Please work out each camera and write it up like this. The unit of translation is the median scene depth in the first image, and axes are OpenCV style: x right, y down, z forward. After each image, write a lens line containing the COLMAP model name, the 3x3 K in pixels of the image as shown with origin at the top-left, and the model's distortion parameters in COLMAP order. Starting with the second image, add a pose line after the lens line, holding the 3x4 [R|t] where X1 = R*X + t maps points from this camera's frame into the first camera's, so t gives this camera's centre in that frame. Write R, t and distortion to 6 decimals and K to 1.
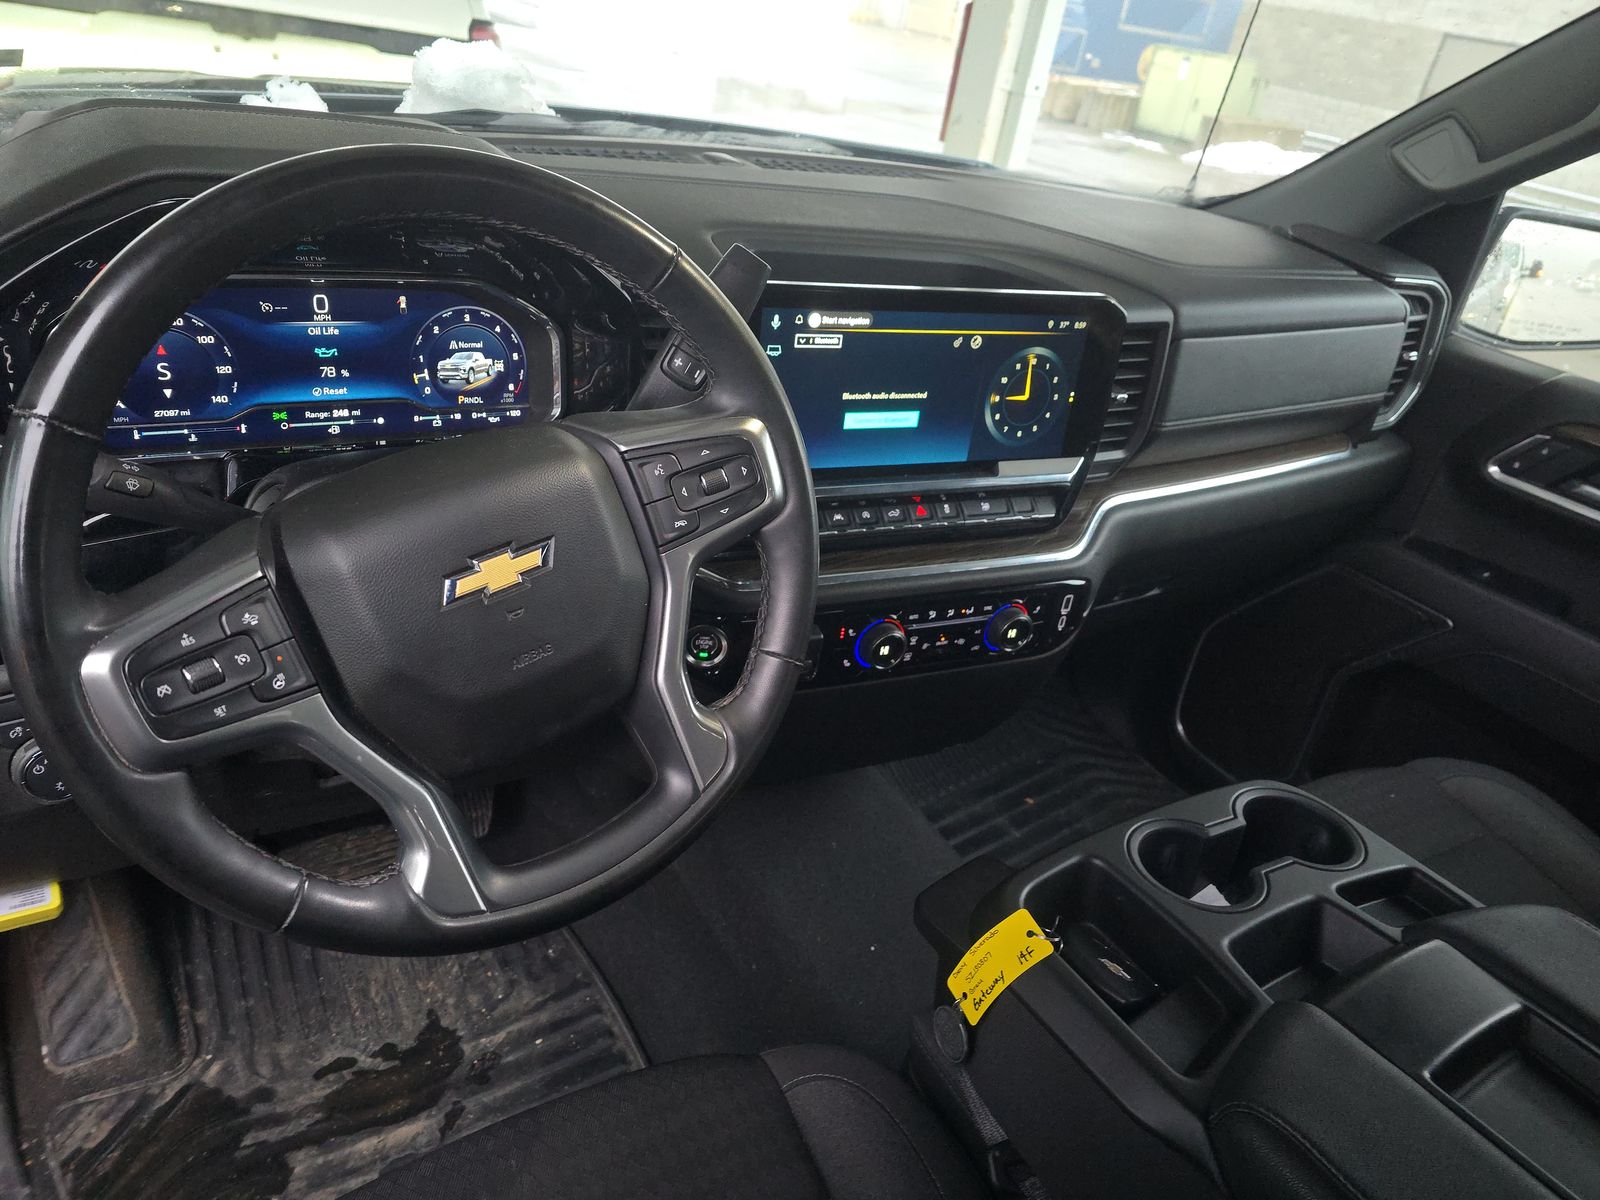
lens RADIAL K [[1071.4, 0, 794.7], [0, 1071.4, 606.2], [0, 0, 1]] dist [0.044284, -0.042240]
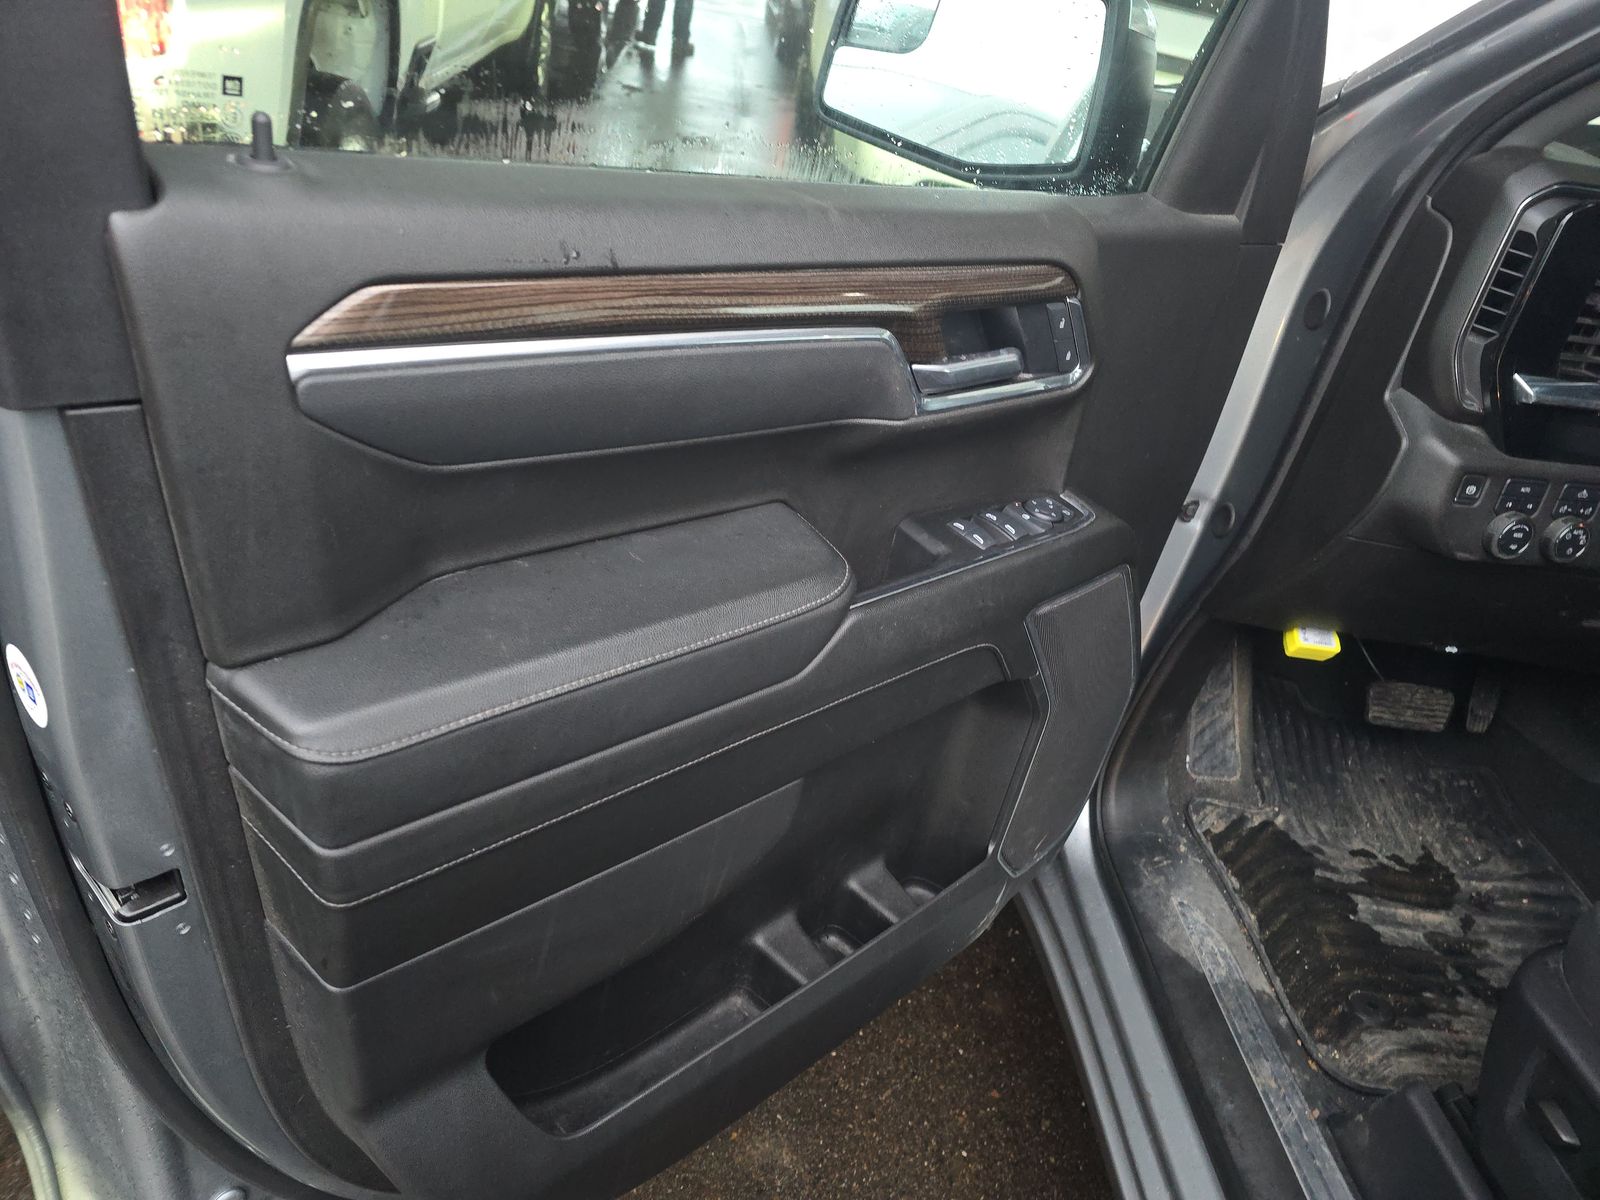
lens RADIAL K [[1071.4, 0, 796.5], [0, 1071.4, 614.2], [0, 0, 1]] dist [0.044284, -0.042240]
pose [[0.870811, 0.279523, -0.404420, -0.771512], [-0.286598, 0.957024, 0.044353, 0.388050], [0.399437, 0.077283, 0.913497, -0.652343]]
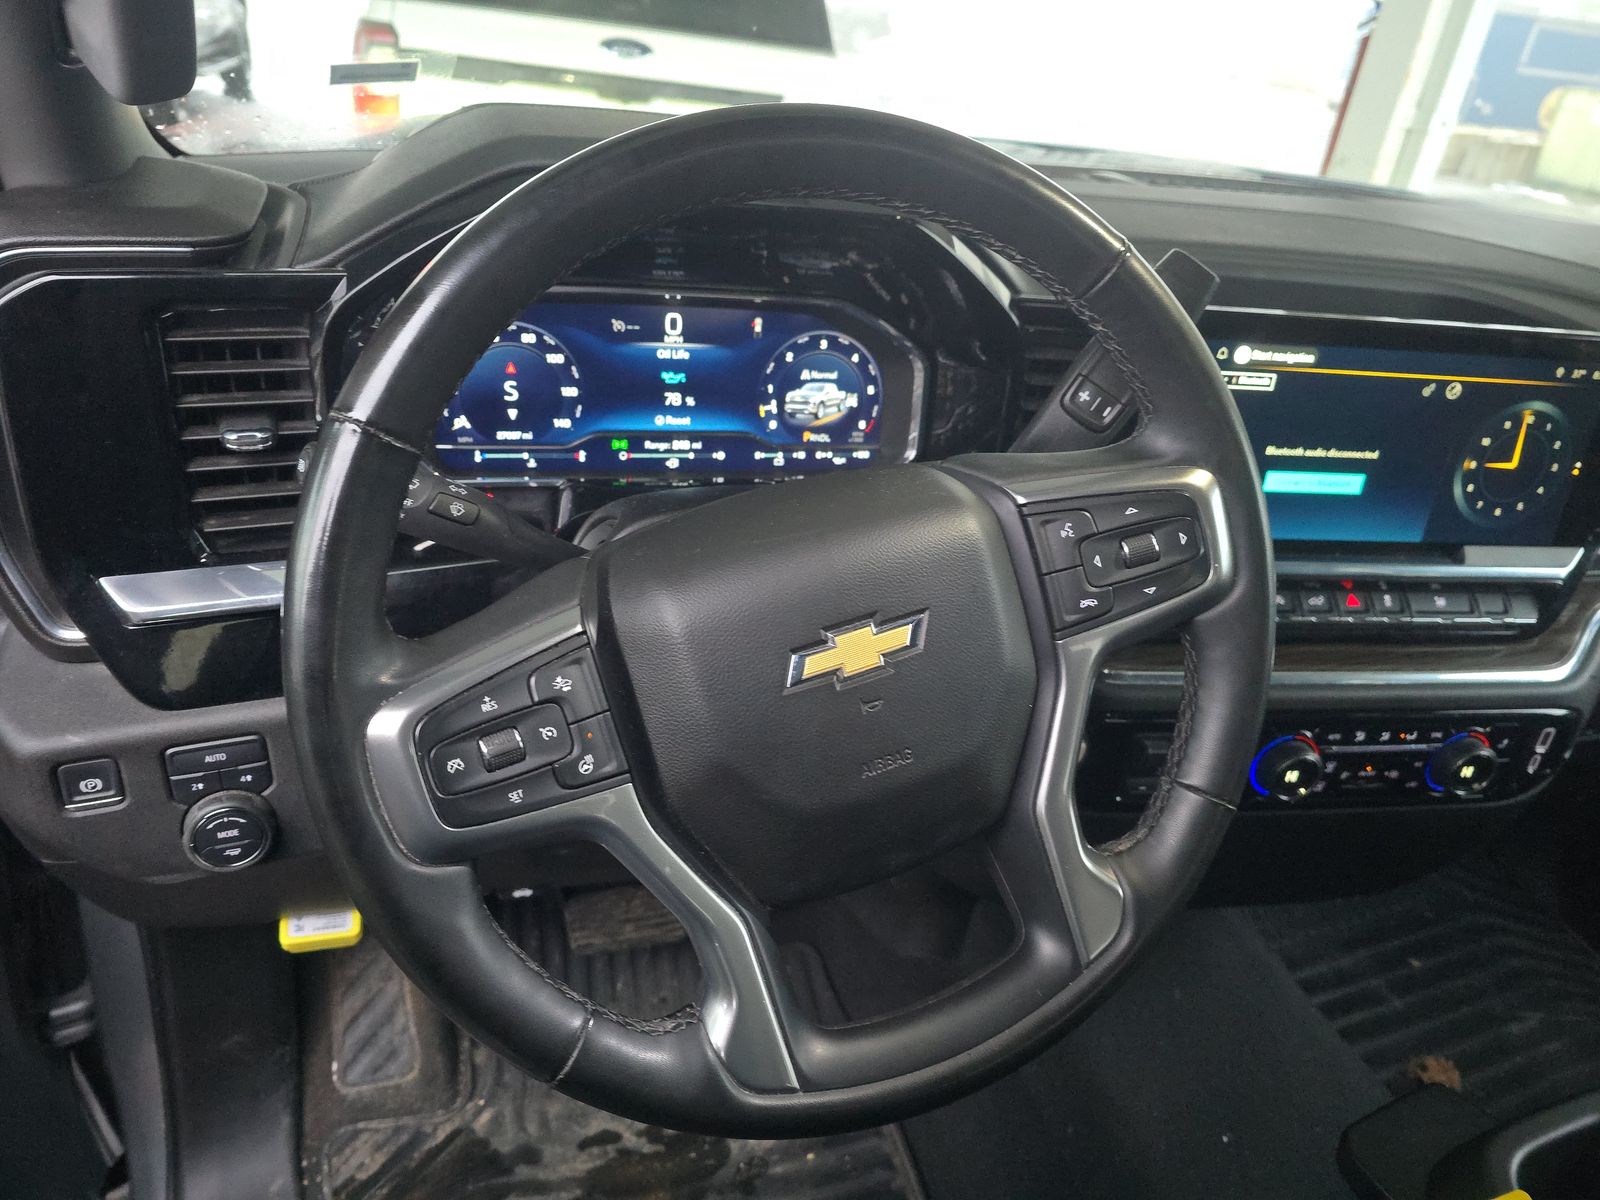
lens RADIAL K [[1071.4, 0, 794.5], [0, 1071.4, 608.8], [0, 0, 1]] dist [0.044284, -0.042240]
pose [[0.960981, 0.085752, -0.262988, -0.076464], [-0.098166, 0.994575, -0.034407, -0.019318], [0.258611, 0.058881, 0.964185, 0.156823]]
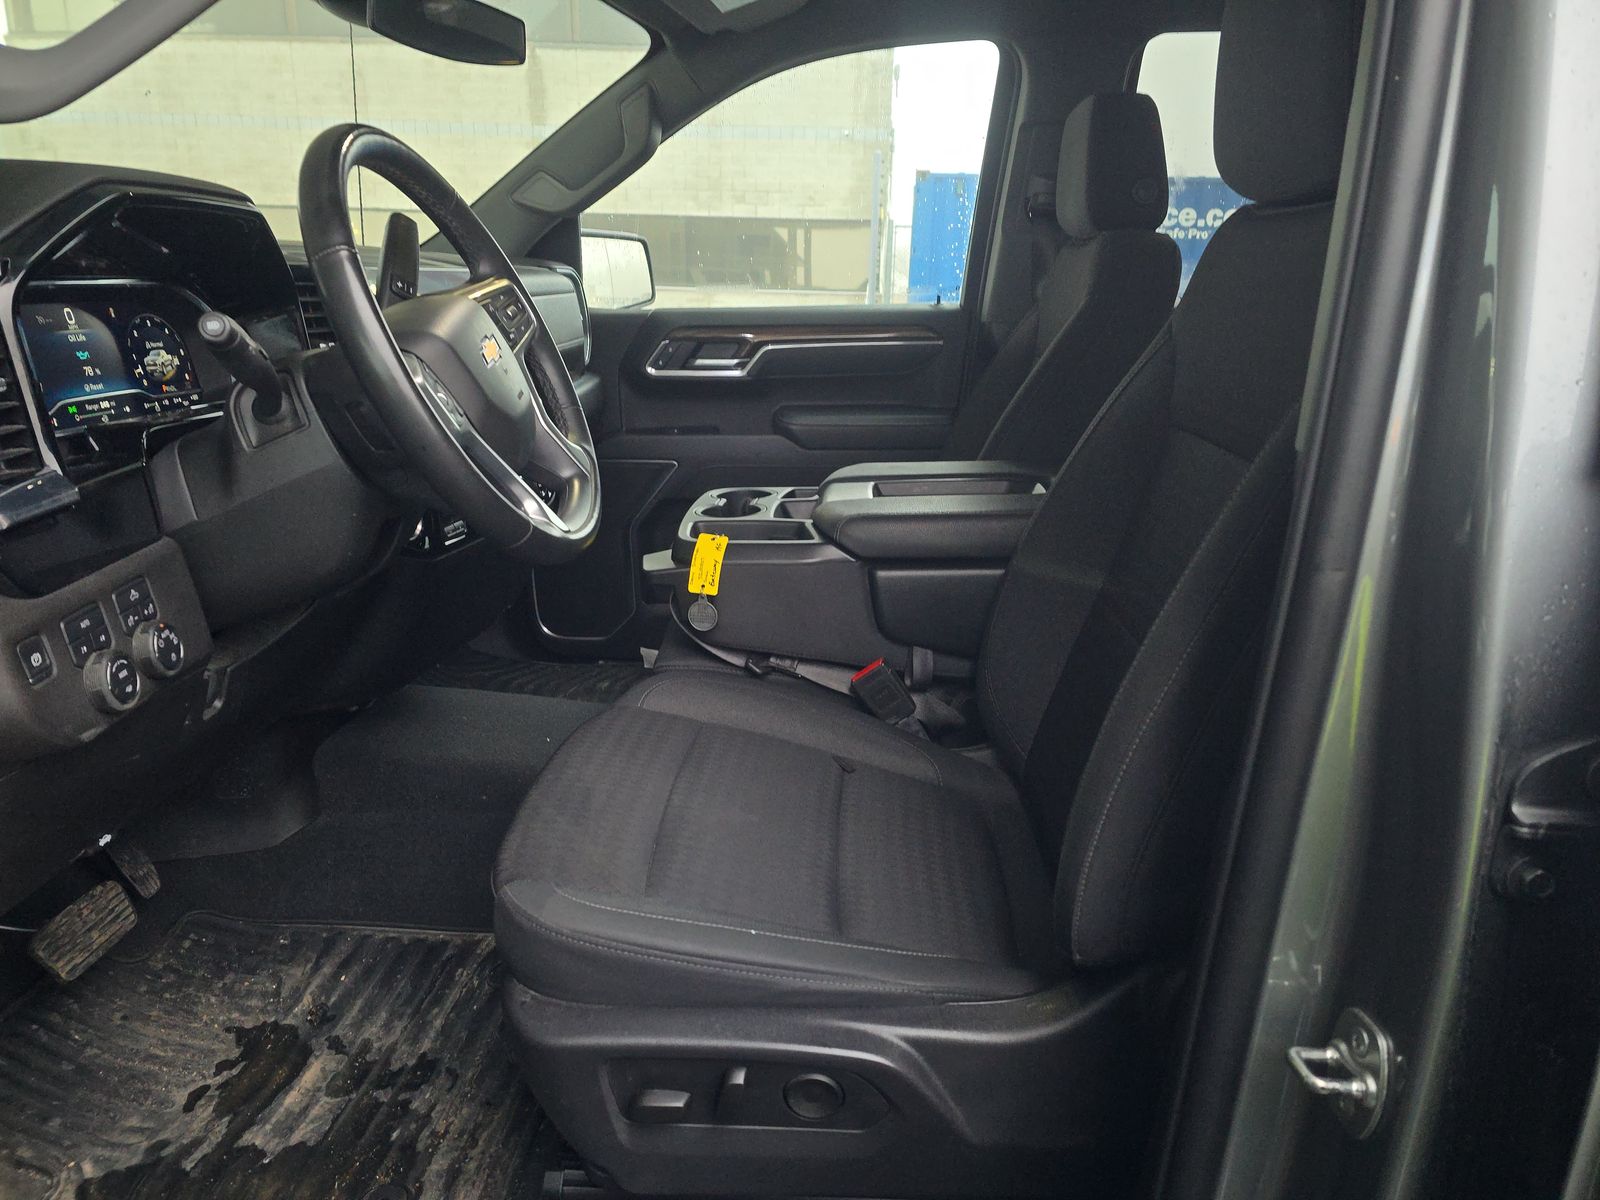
lens RADIAL K [[1071.4, 0, 808.0], [0, 1071.4, 605.7], [0, 0, 1]] dist [0.044284, -0.042240]
pose [[0.573711, -0.370457, 0.730491, -0.897217], [0.463868, 0.882009, 0.082985, 0.272471], [-0.675042, 0.291242, 0.677862, -0.277945]]
